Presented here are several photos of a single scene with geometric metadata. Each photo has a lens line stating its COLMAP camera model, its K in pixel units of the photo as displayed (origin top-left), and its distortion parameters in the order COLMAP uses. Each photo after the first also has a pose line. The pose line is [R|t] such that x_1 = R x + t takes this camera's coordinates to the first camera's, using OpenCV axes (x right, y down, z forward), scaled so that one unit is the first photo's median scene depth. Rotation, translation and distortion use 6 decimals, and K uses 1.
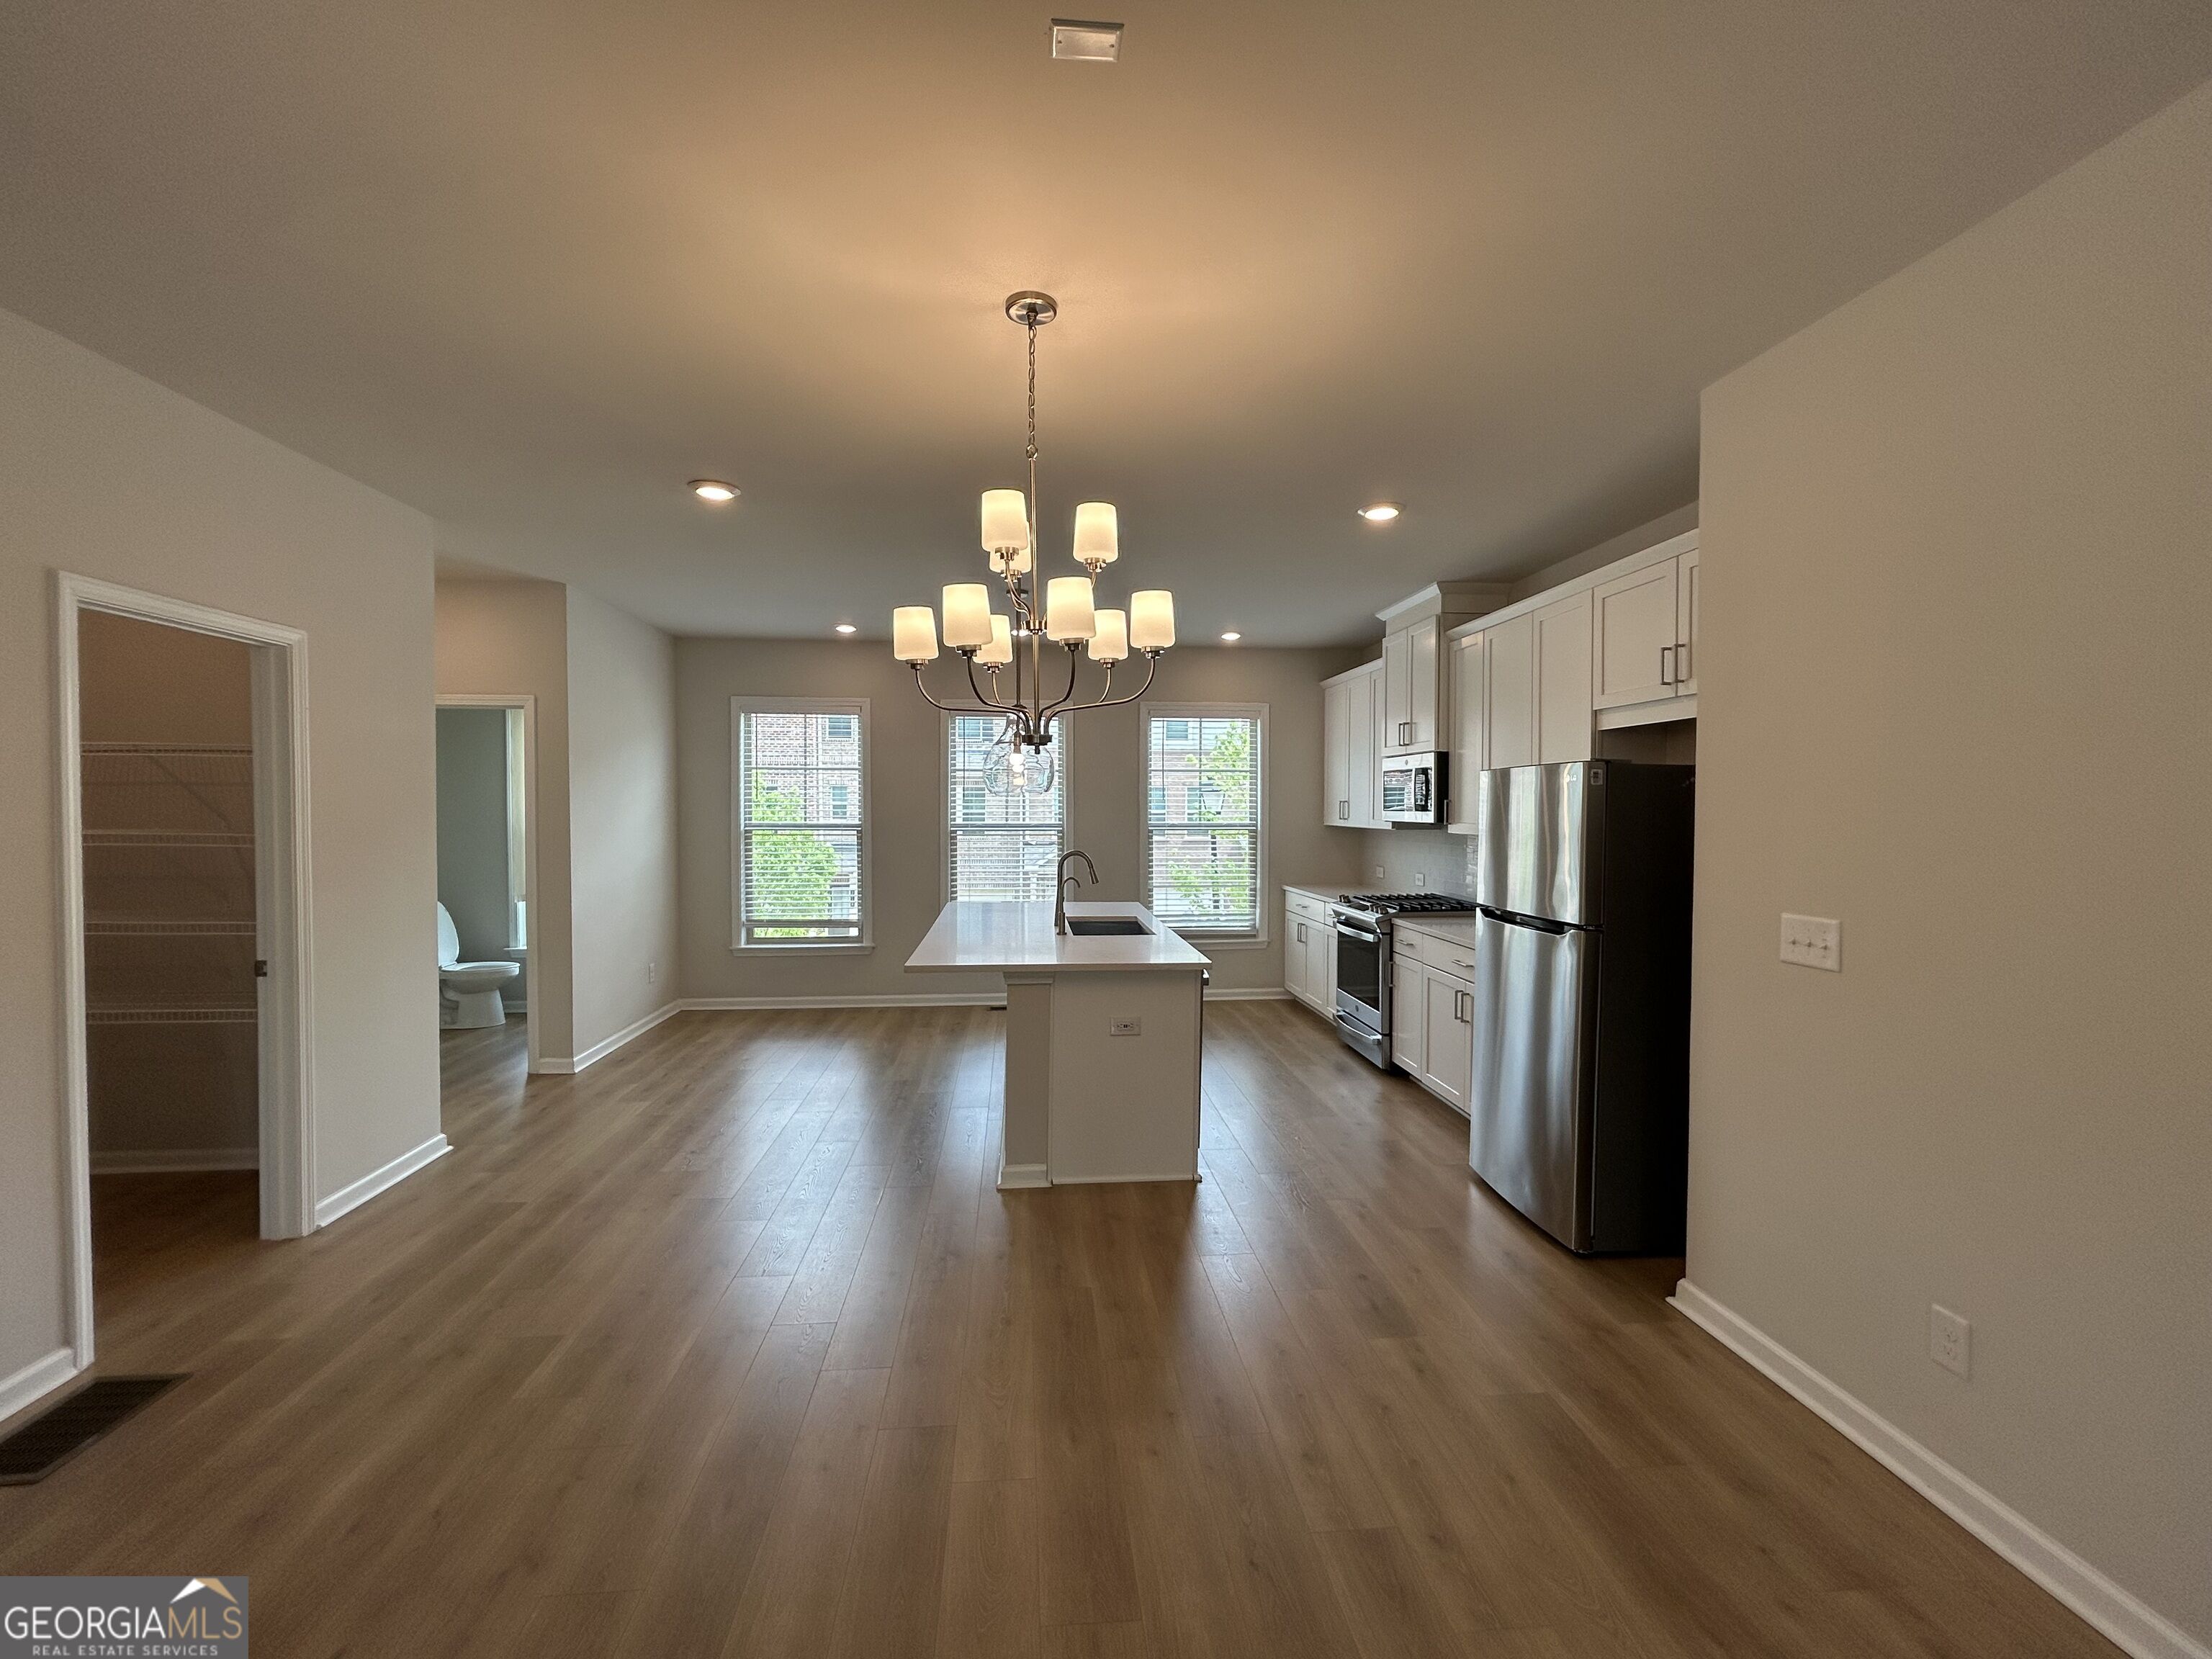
lens RADIAL K [[919.8, 0, 1101.3], [0, 919.8, 824.9], [0, 0, 1]] dist [-0.000535, 0.000227]
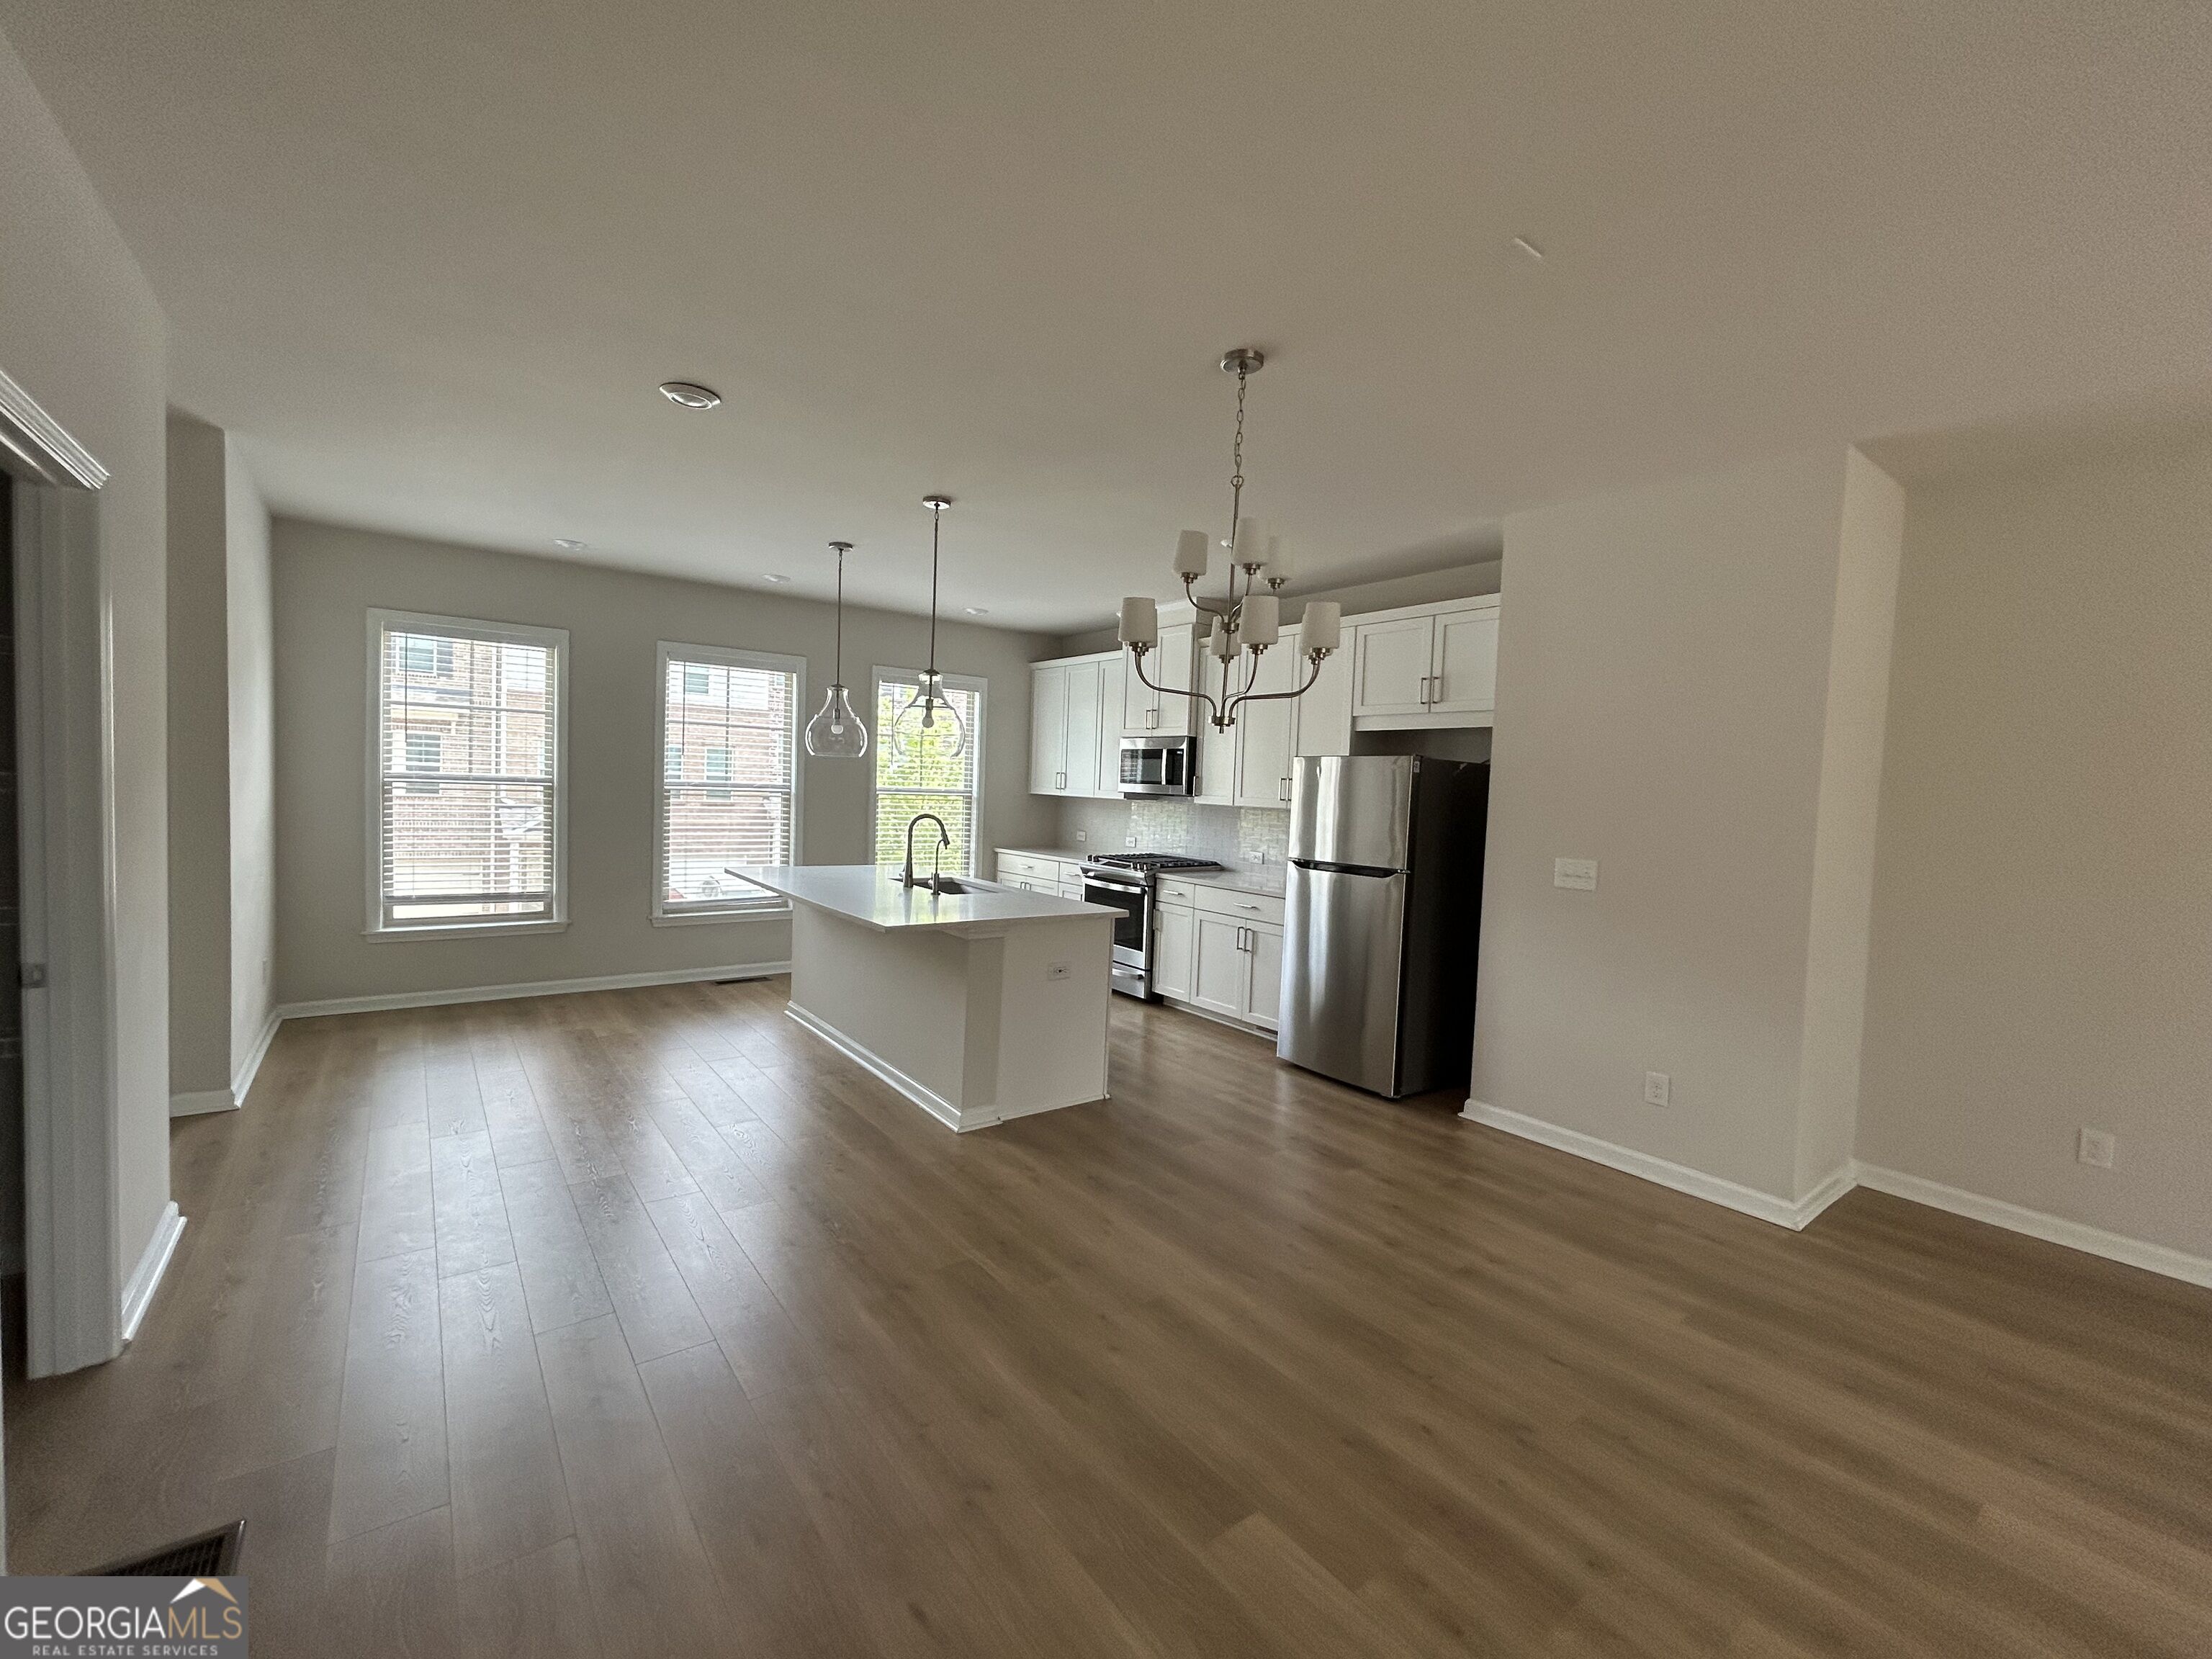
lens RADIAL K [[919.3, 0, 1100.5], [0, 919.3, 822.6], [0, 0, 1]] dist [0.000796, 0.000857]
pose [[0.847876, 0.007586, 0.530140, -0.379204], [-0.026045, 0.999286, 0.027354, 0.004740], [-0.529555, -0.037000, 0.847468, 0.024608]]
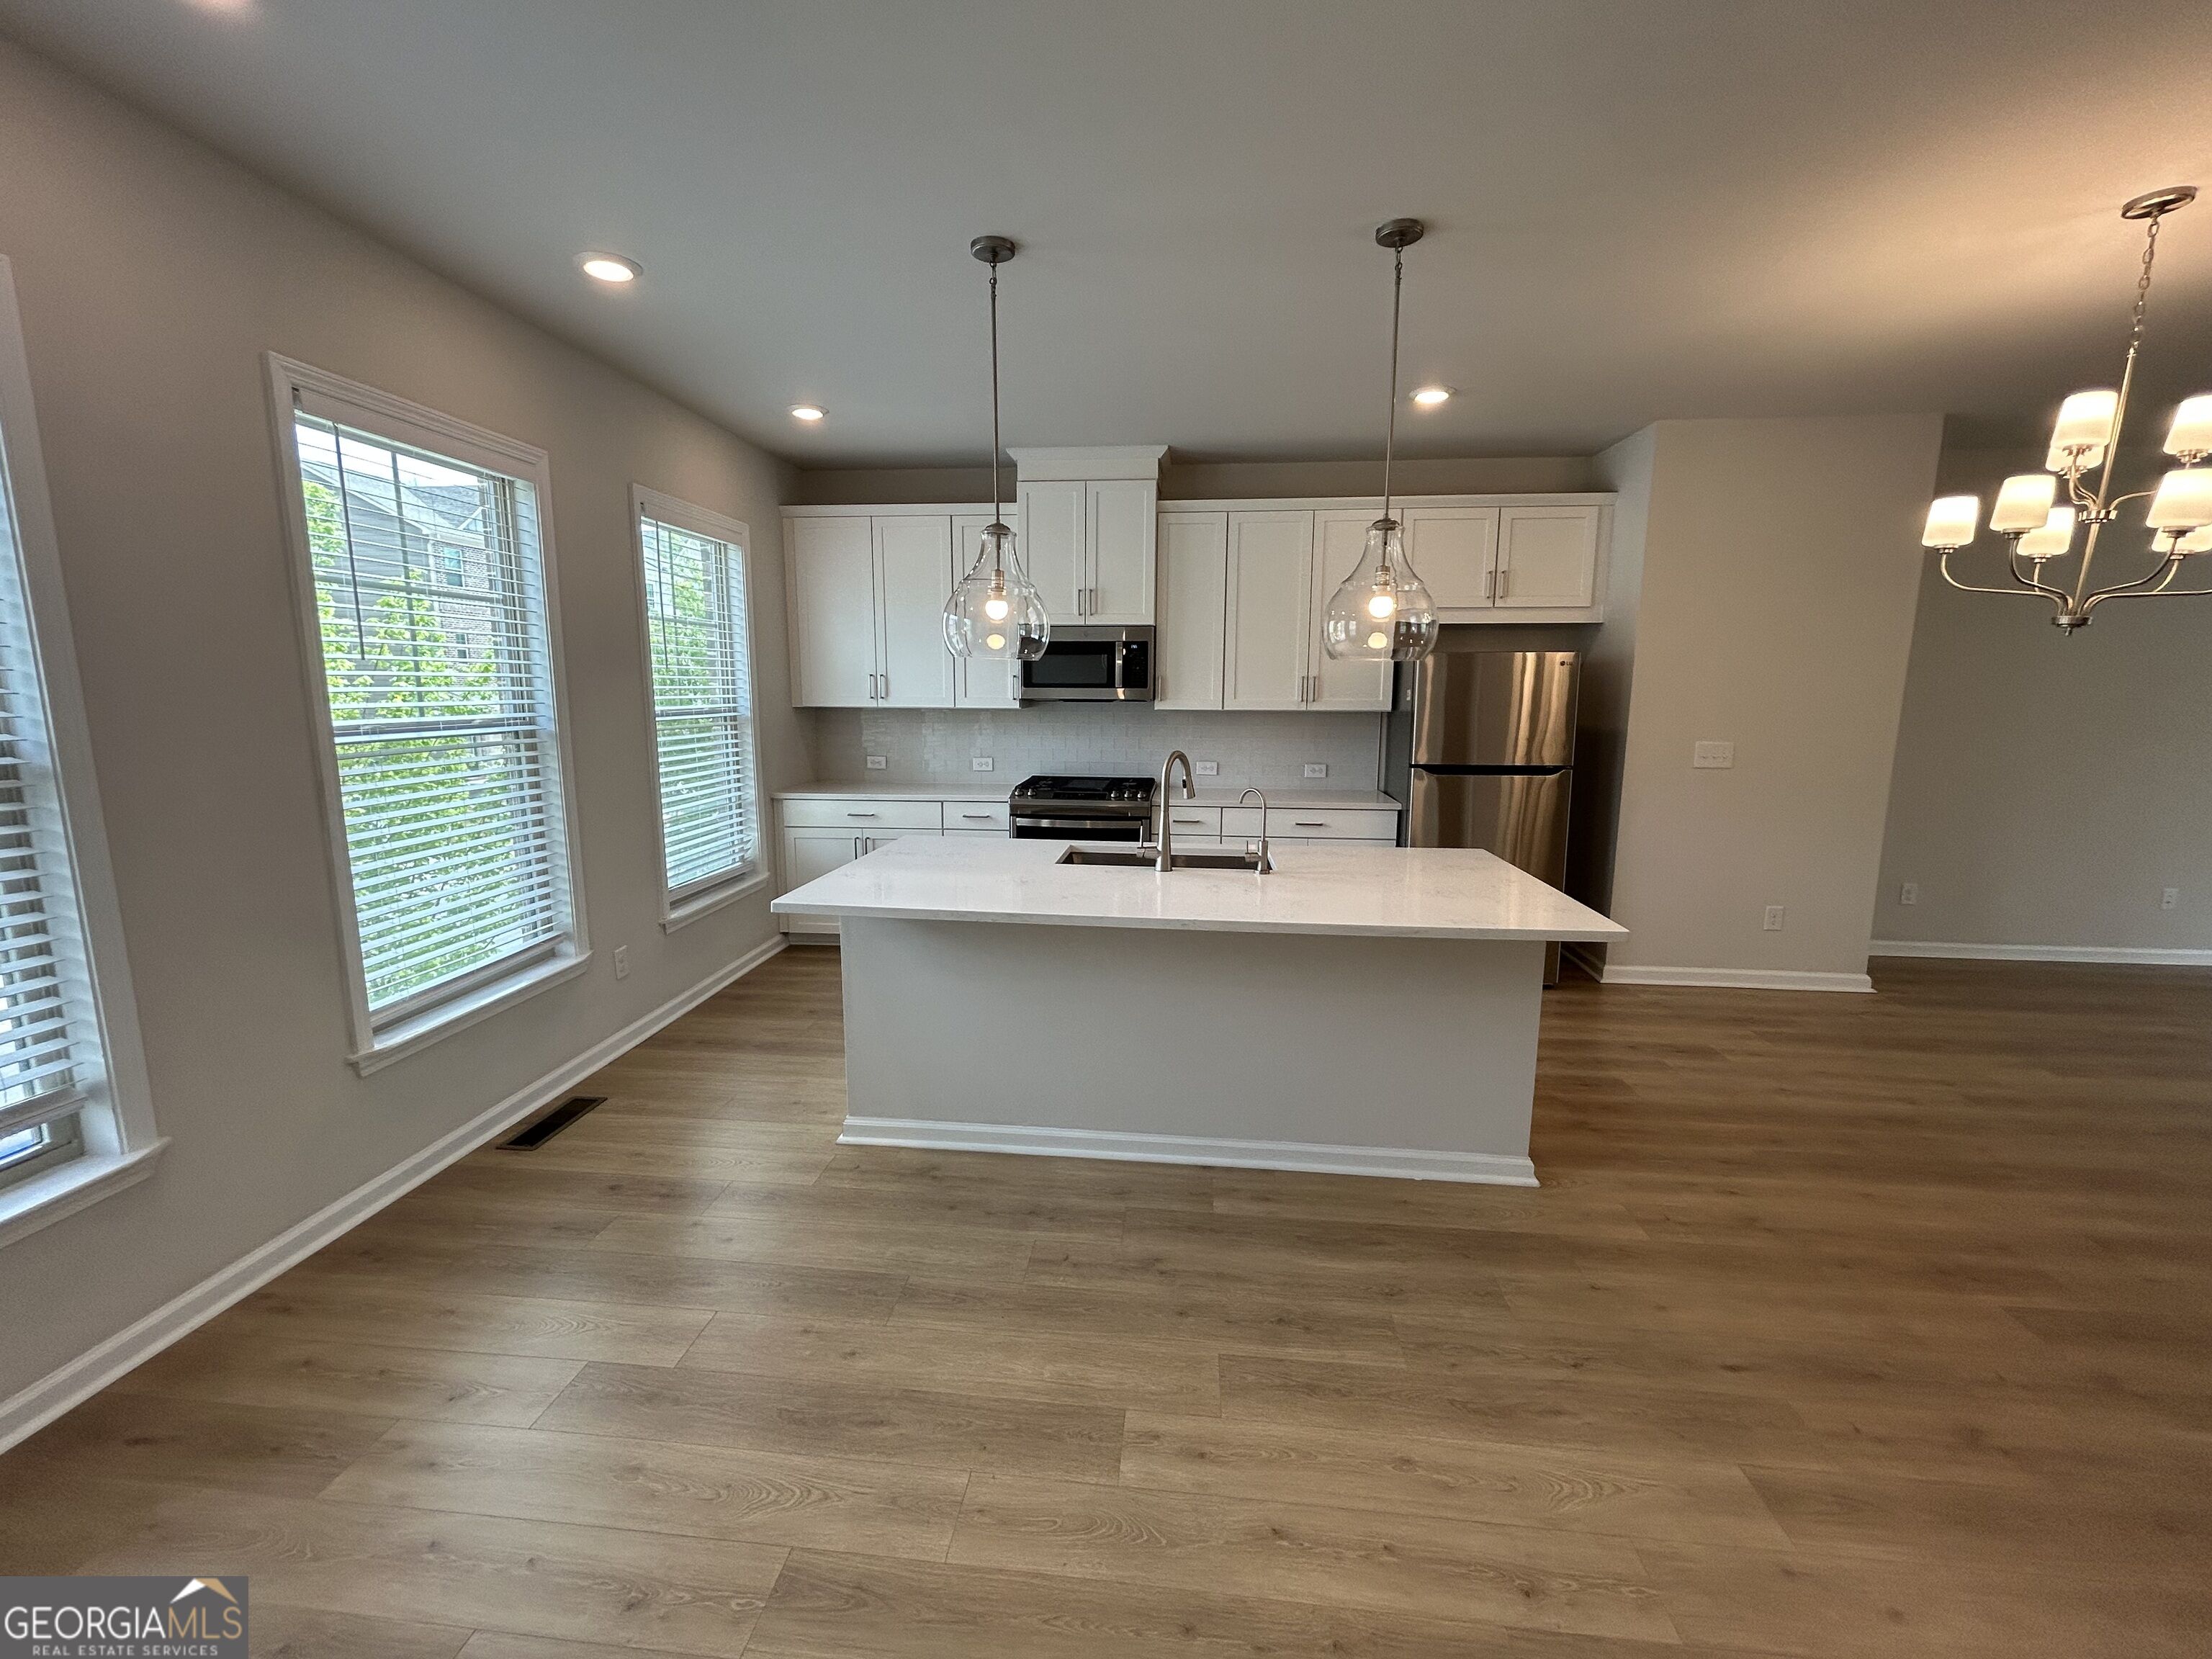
lens RADIAL K [[919.3, 0, 1100.5], [0, 919.3, 822.6], [0, 0, 1]] dist [0.000796, 0.000857]
pose [[0.194530, -0.148657, 0.969566, -0.627125], [0.014921, 0.988783, 0.148609, -0.018489], [-0.980783, -0.014442, 0.194566, 0.857547]]
